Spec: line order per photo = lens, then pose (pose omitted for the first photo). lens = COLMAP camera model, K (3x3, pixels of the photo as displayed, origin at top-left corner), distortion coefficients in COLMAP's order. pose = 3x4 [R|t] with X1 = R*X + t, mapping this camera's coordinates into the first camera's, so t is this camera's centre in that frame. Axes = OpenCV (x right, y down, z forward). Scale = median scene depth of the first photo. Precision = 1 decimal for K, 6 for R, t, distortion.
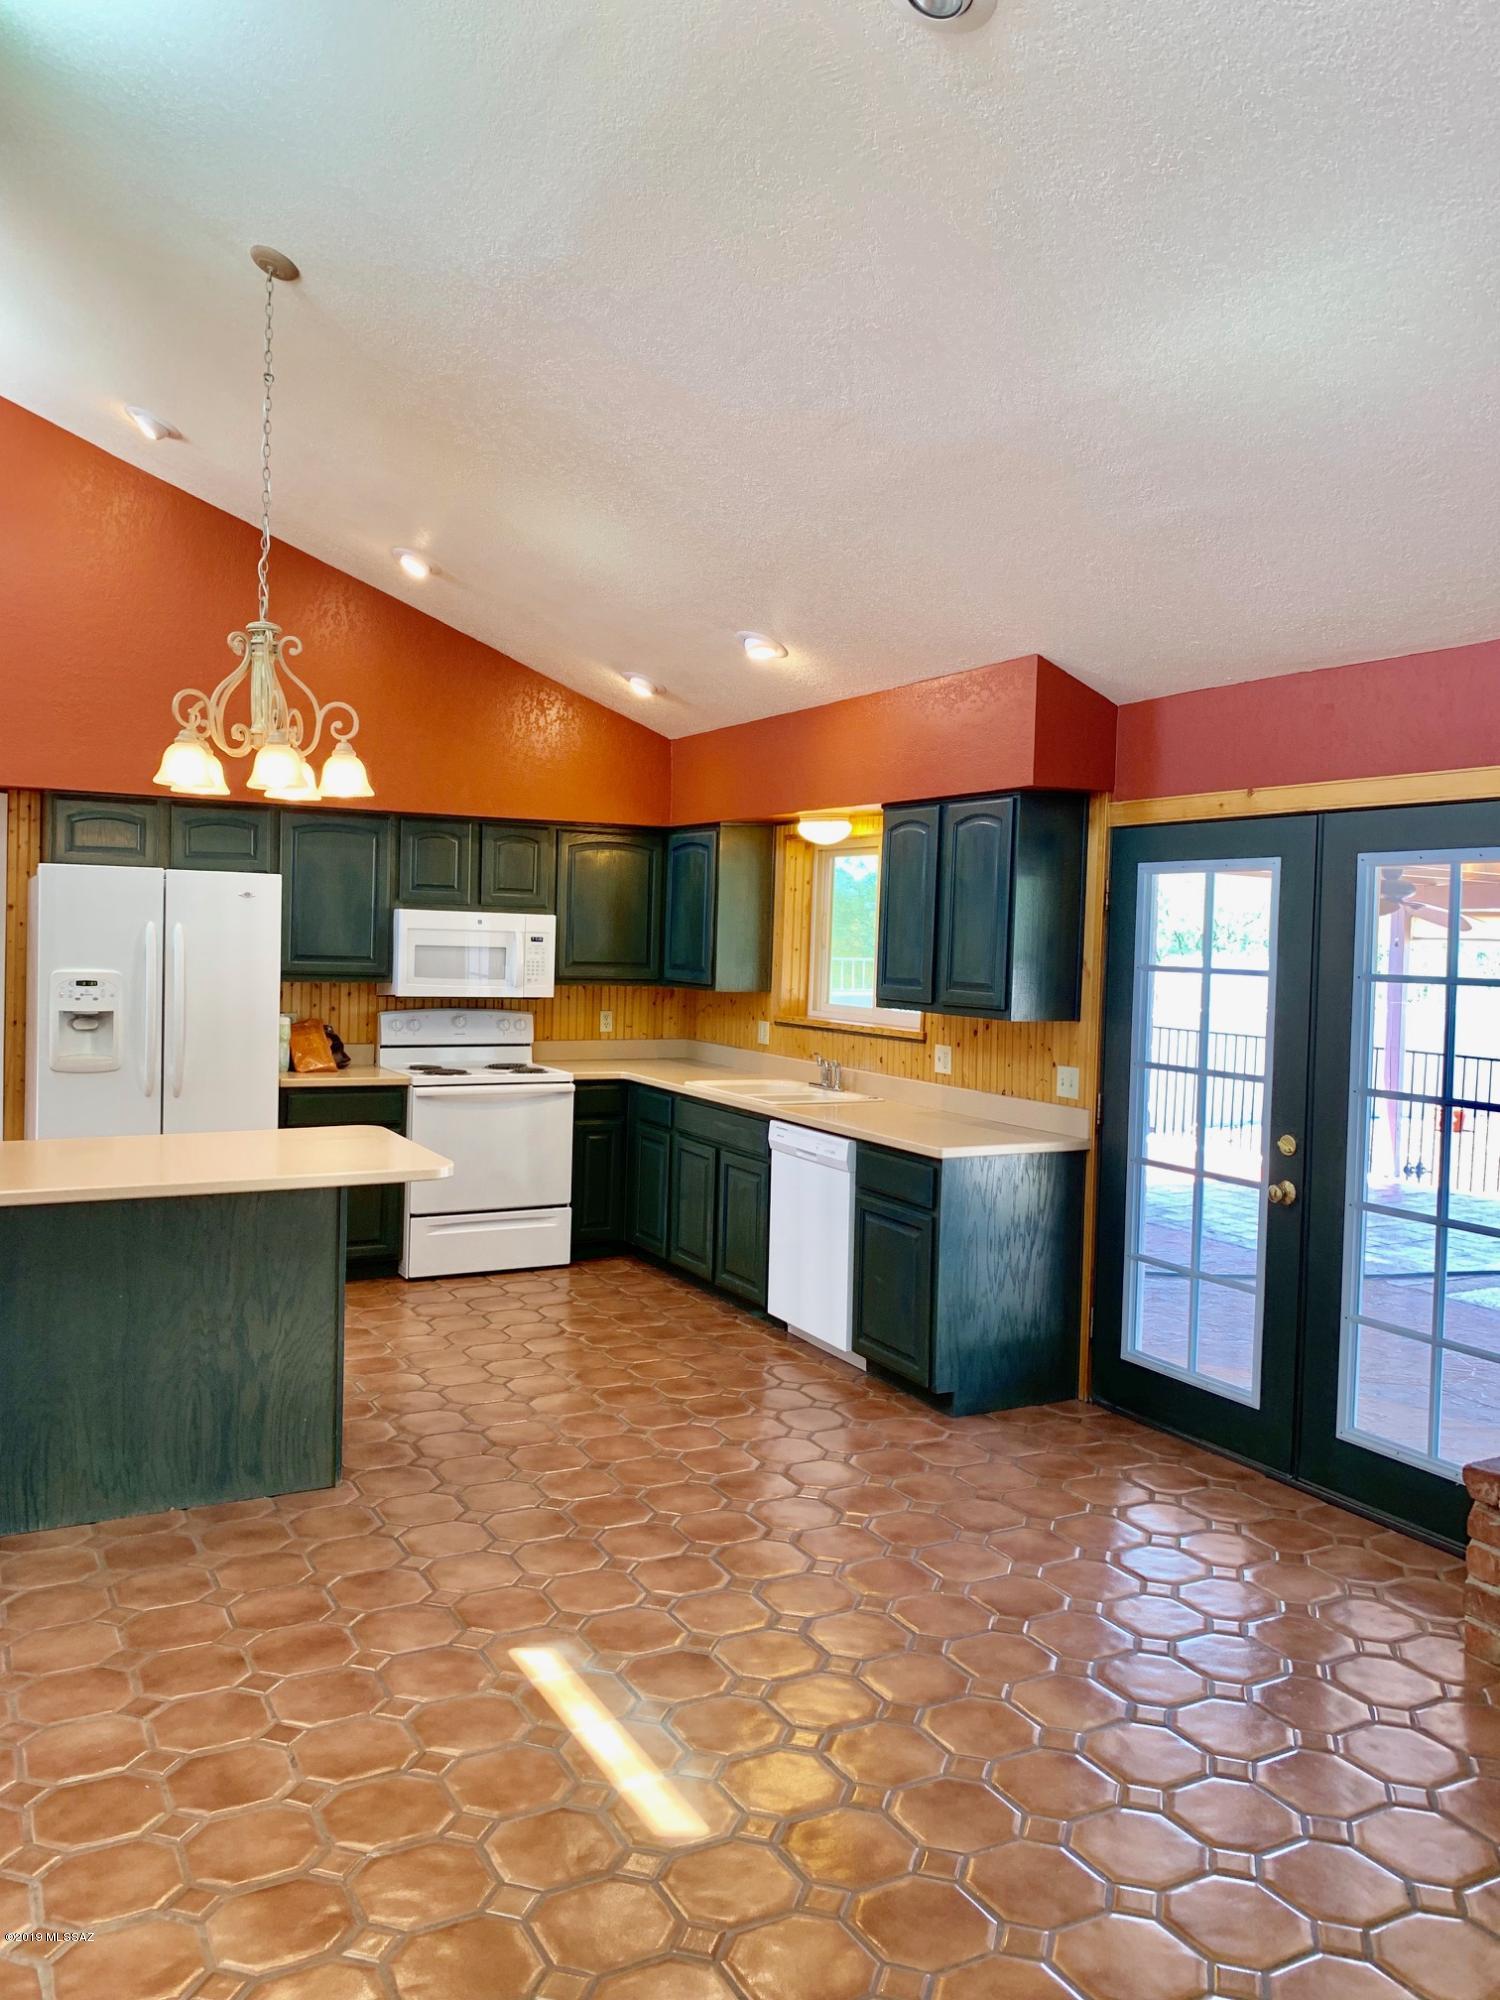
lens RADIAL K [[1542.6, 0, 755.9], [0, 1542.6, 989.4], [0, 0, 1]] dist [0.102142, -0.060186]
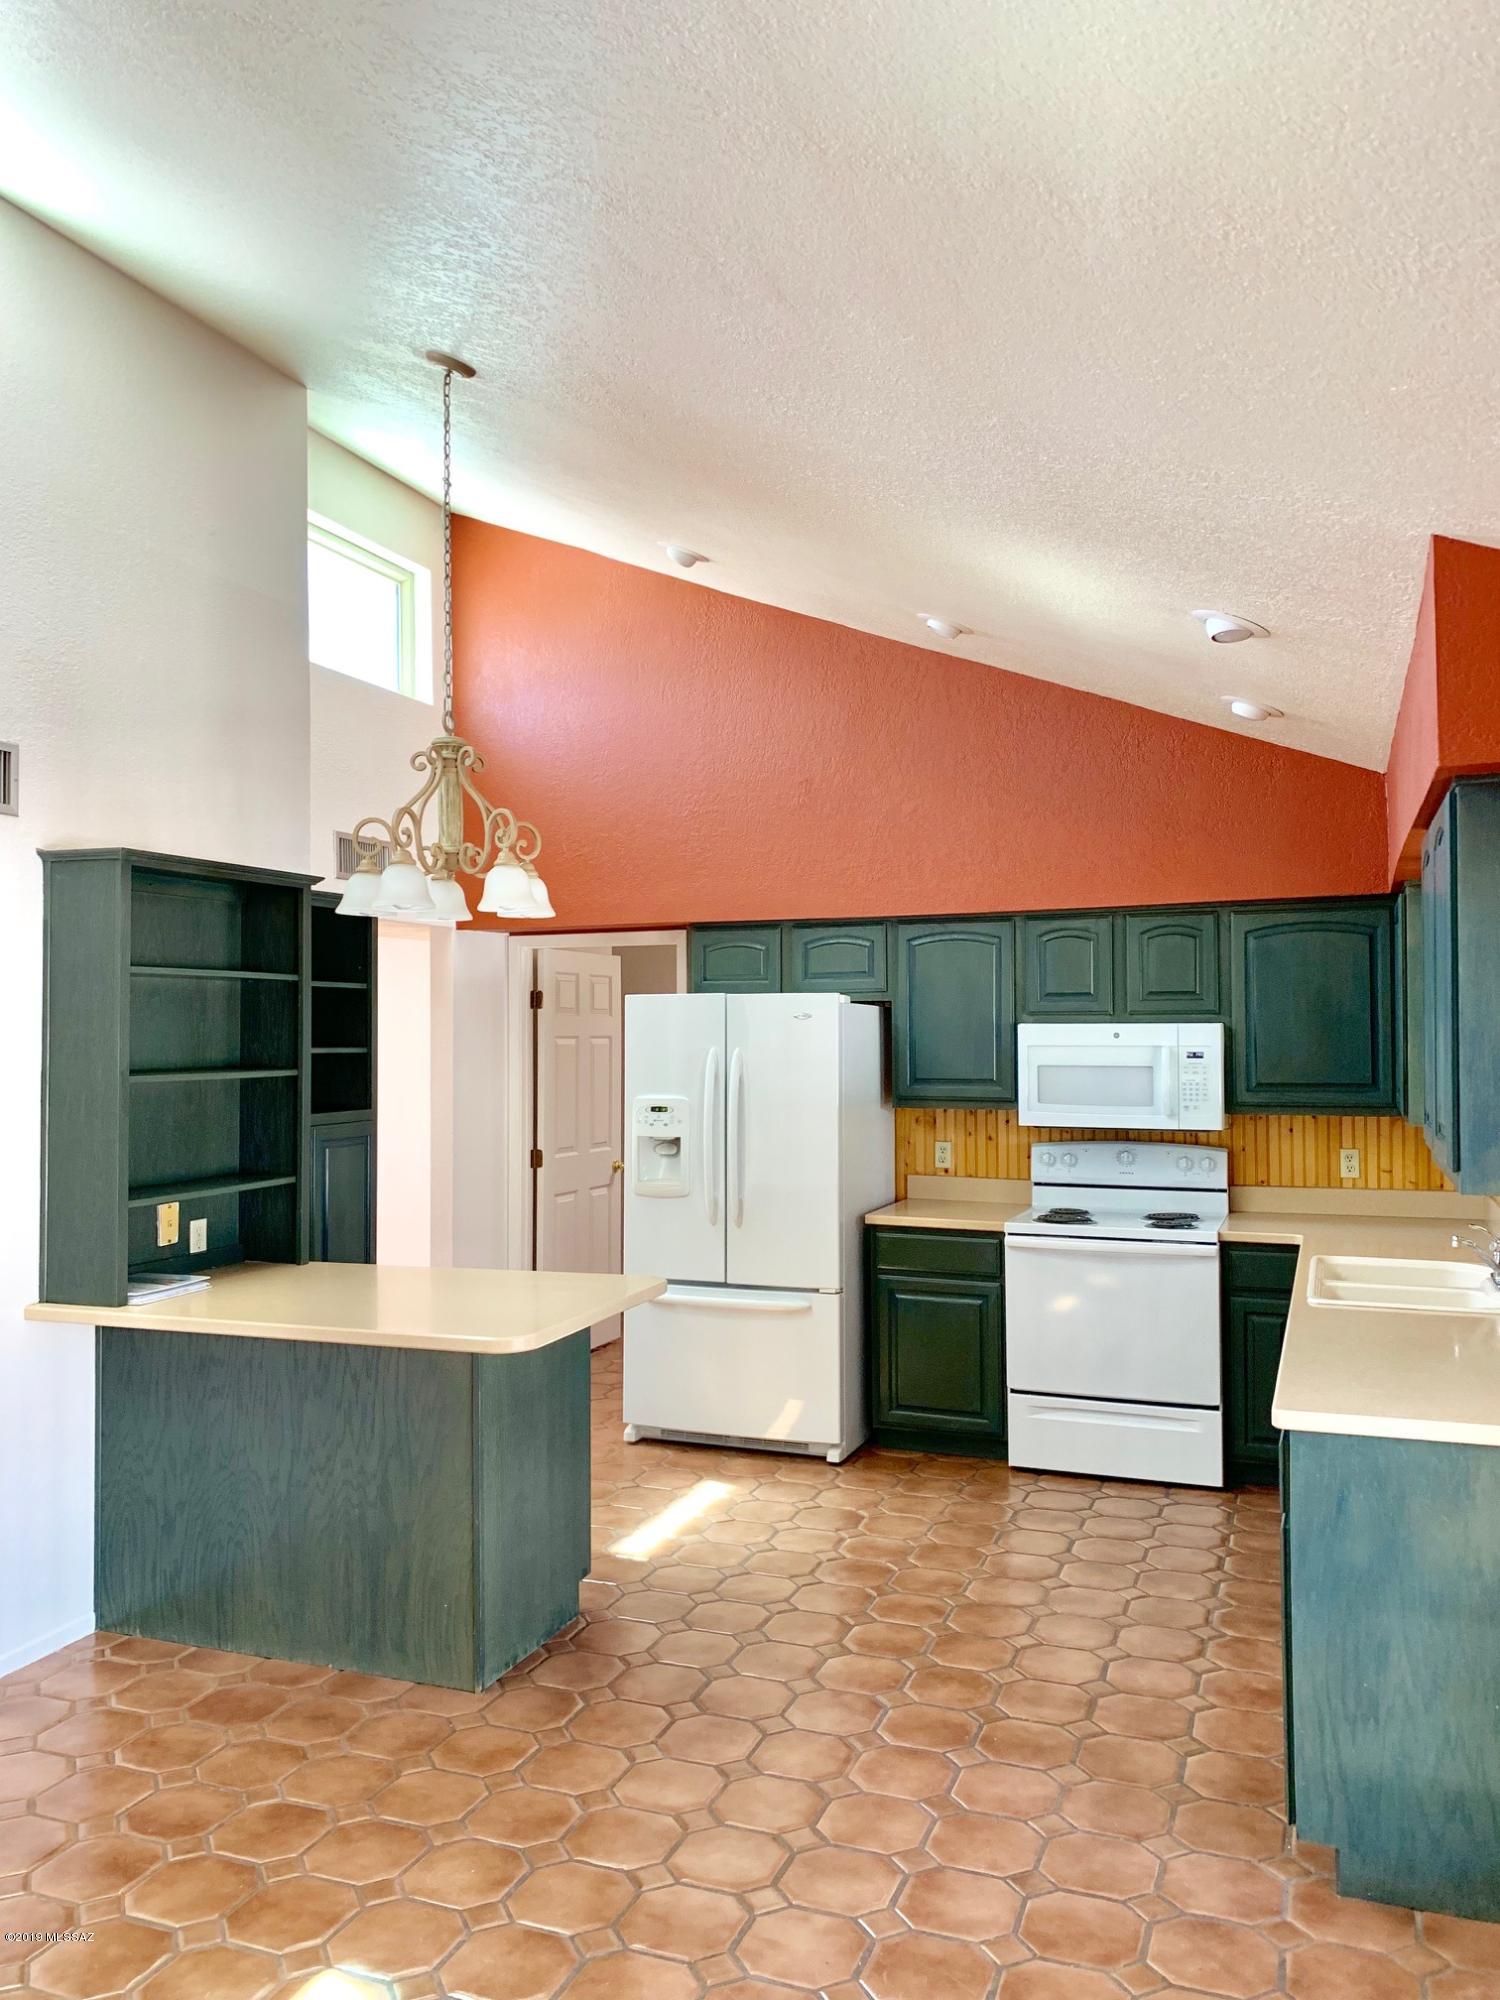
lens RADIAL K [[1562.1, 0, 750.0], [0, 1562.1, 1000.0], [0, 0, 1]] dist [0.032726, -0.001738]
pose [[0.655292, -0.043073, -0.754147, 0.373437], [-0.005424, 0.998079, -0.061718, -0.012289], [0.755356, 0.044534, 0.653799, 0.378516]]
